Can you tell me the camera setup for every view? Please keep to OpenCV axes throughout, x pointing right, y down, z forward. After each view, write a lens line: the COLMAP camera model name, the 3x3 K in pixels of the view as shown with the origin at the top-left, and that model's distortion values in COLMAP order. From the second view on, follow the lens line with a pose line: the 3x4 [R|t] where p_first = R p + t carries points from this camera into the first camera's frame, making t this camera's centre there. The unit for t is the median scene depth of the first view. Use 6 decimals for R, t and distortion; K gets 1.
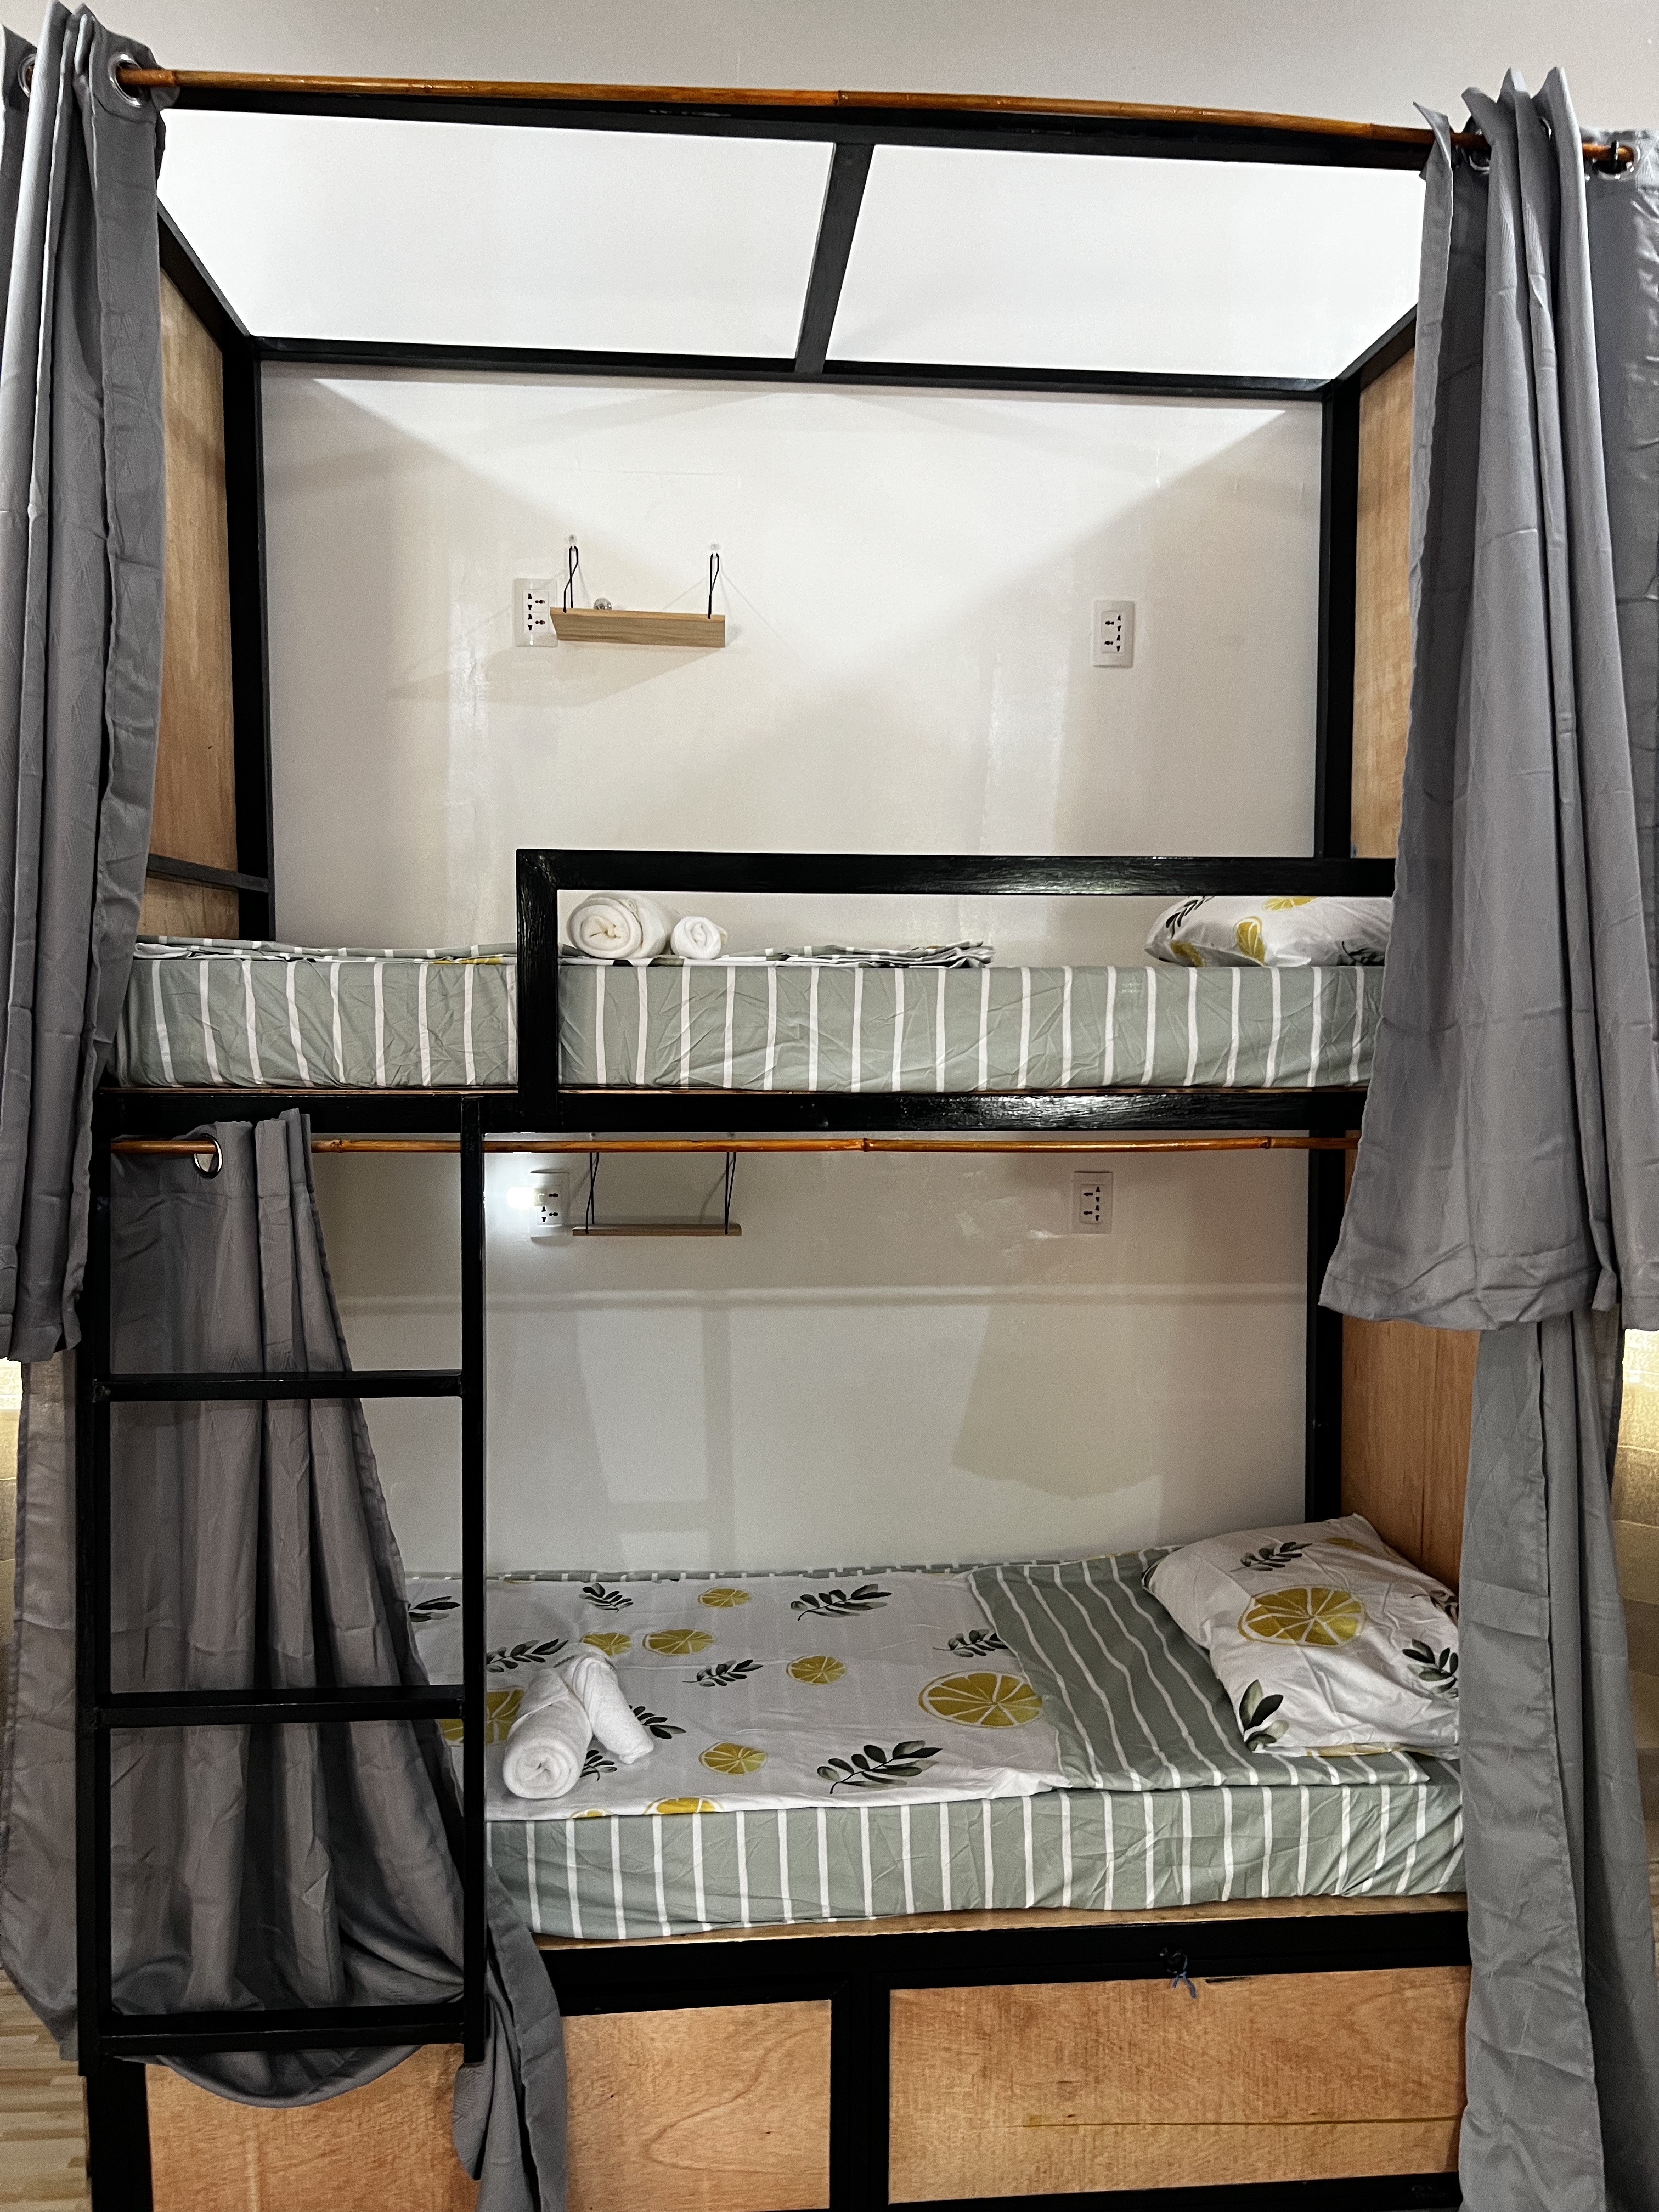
lens RADIAL K [[1681.8, 0, 841.8], [0, 1681.8, 981.3], [0, 0, 1]] dist [0.041699, -0.051986]
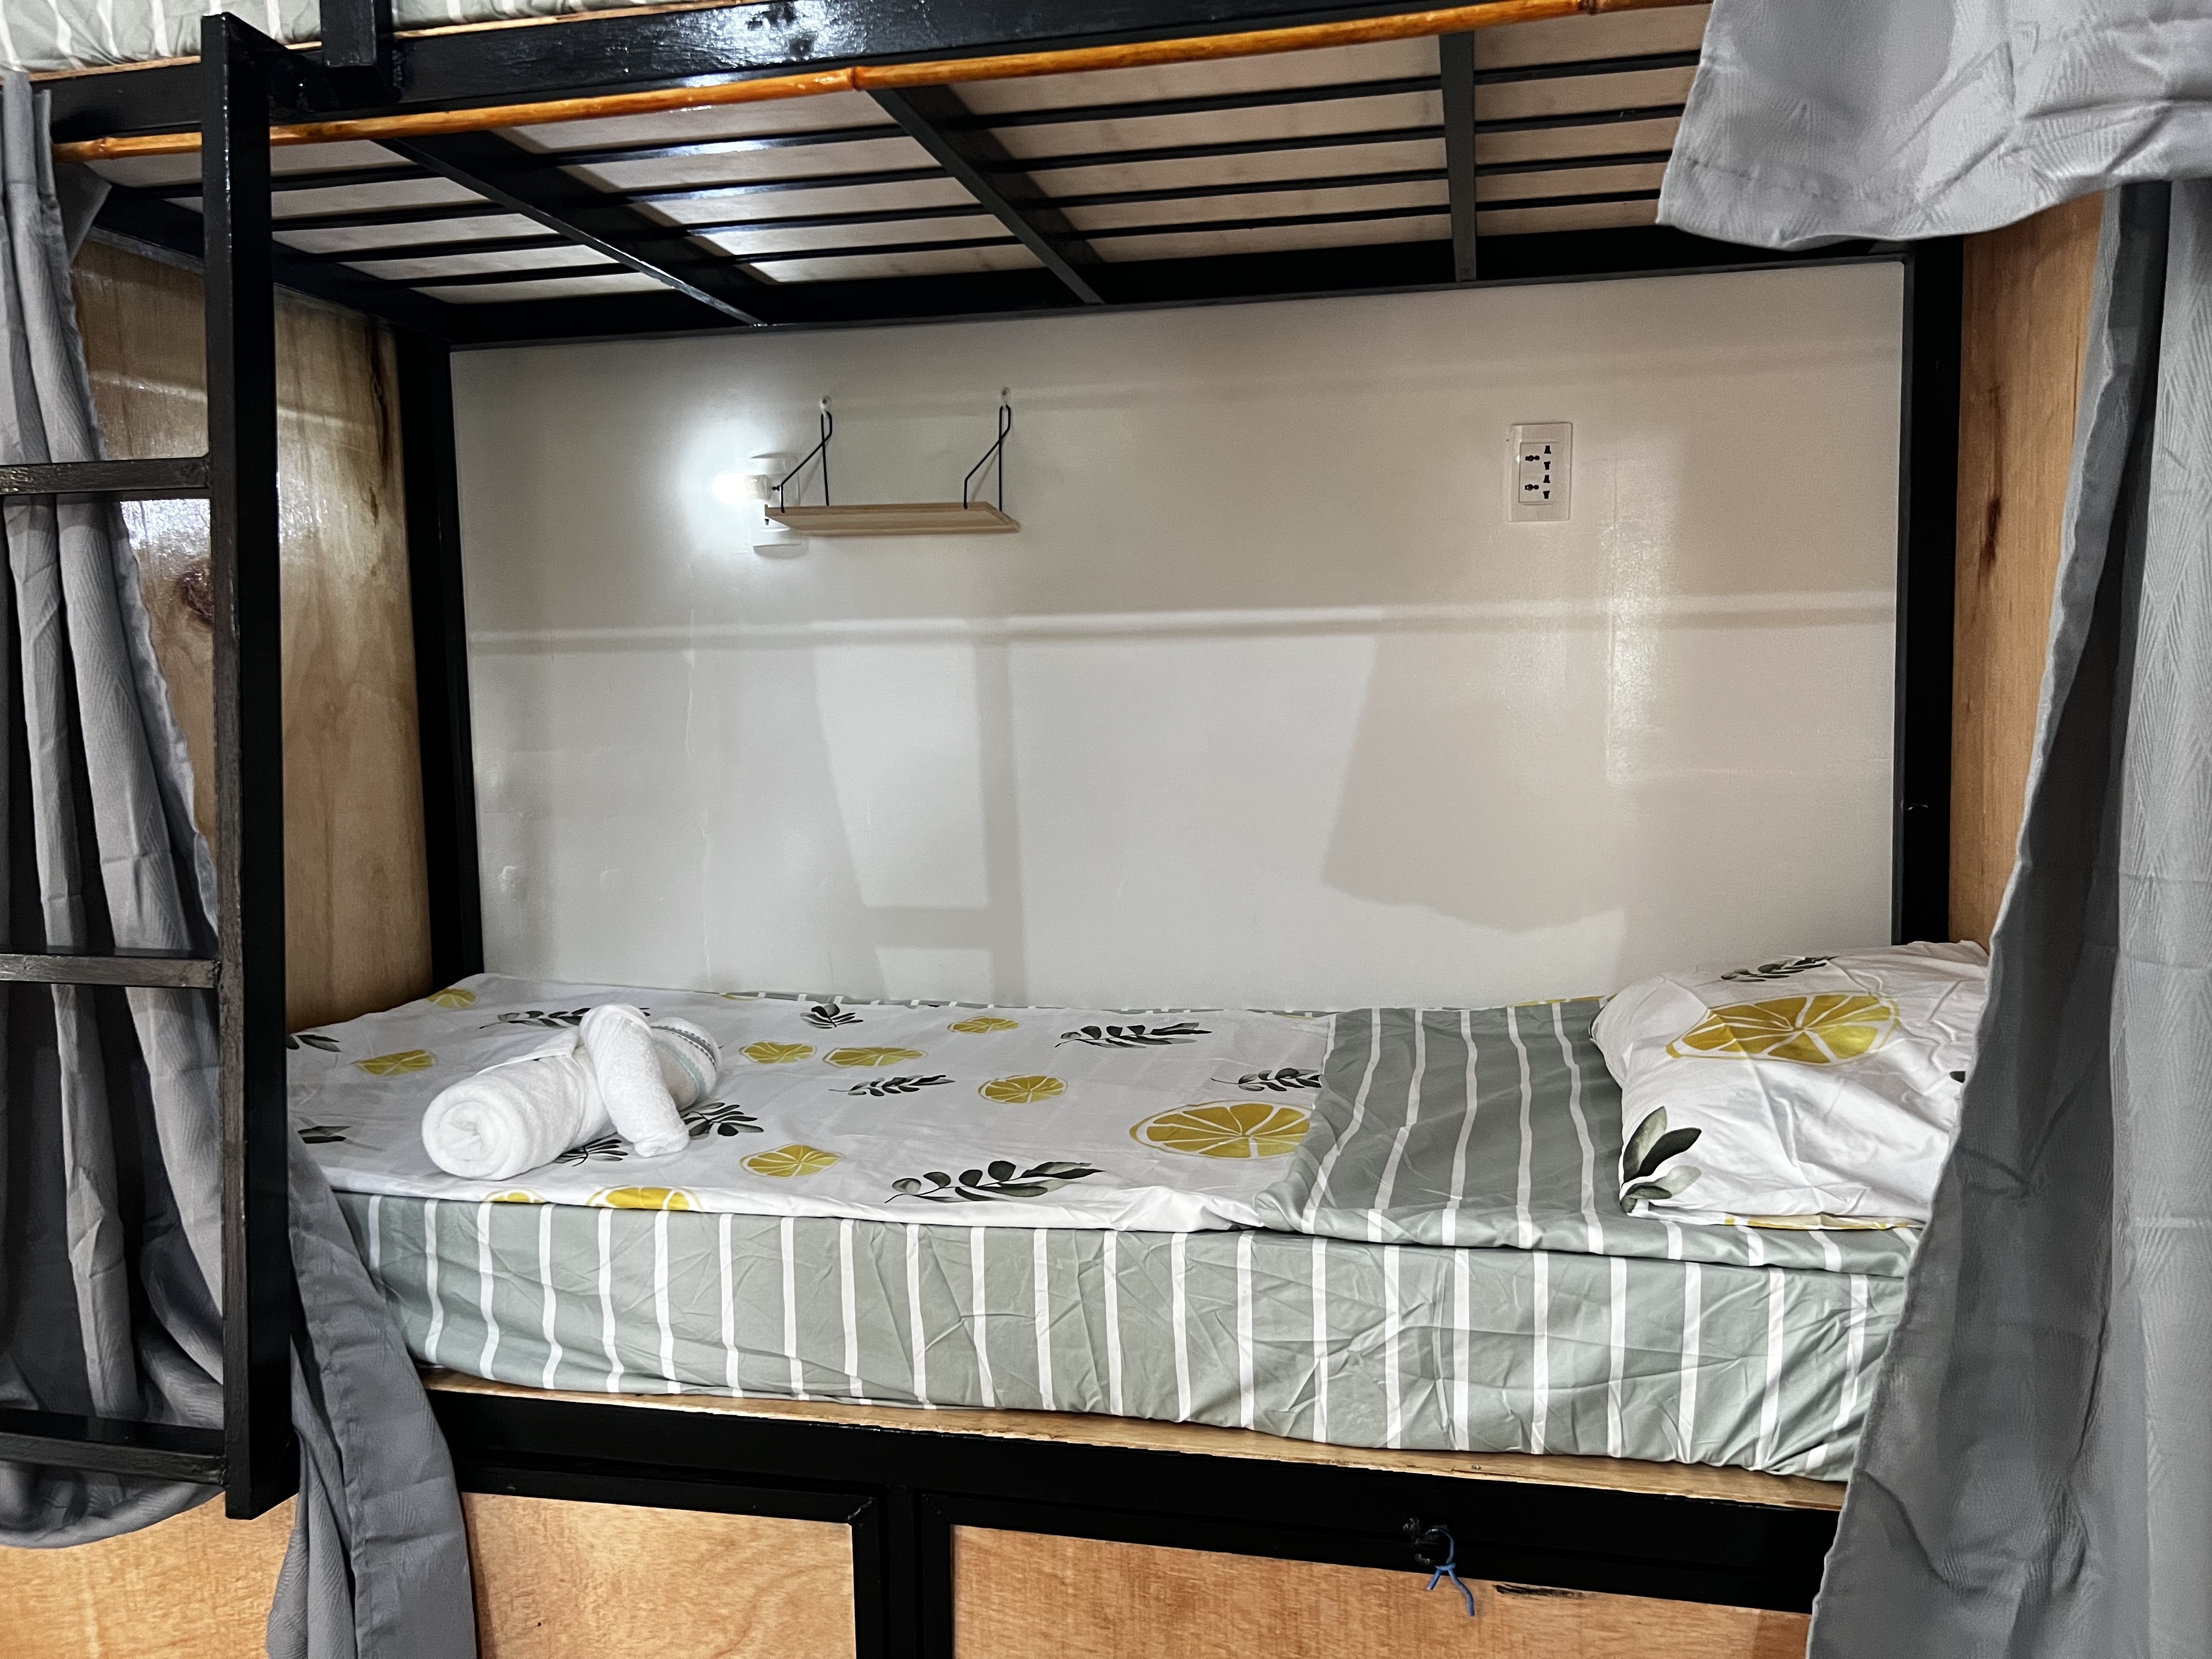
lens RADIAL K [[1681.8, 0, 1121.5], [0, 1681.8, 775.2], [0, 0, 1]] dist [0.041699, -0.051986]
pose [[0.957346, 0.005408, -0.288892, 0.256326], [0.010225, 0.998564, 0.052578, 0.295909], [0.288761, -0.053290, 0.955917, 0.453401]]
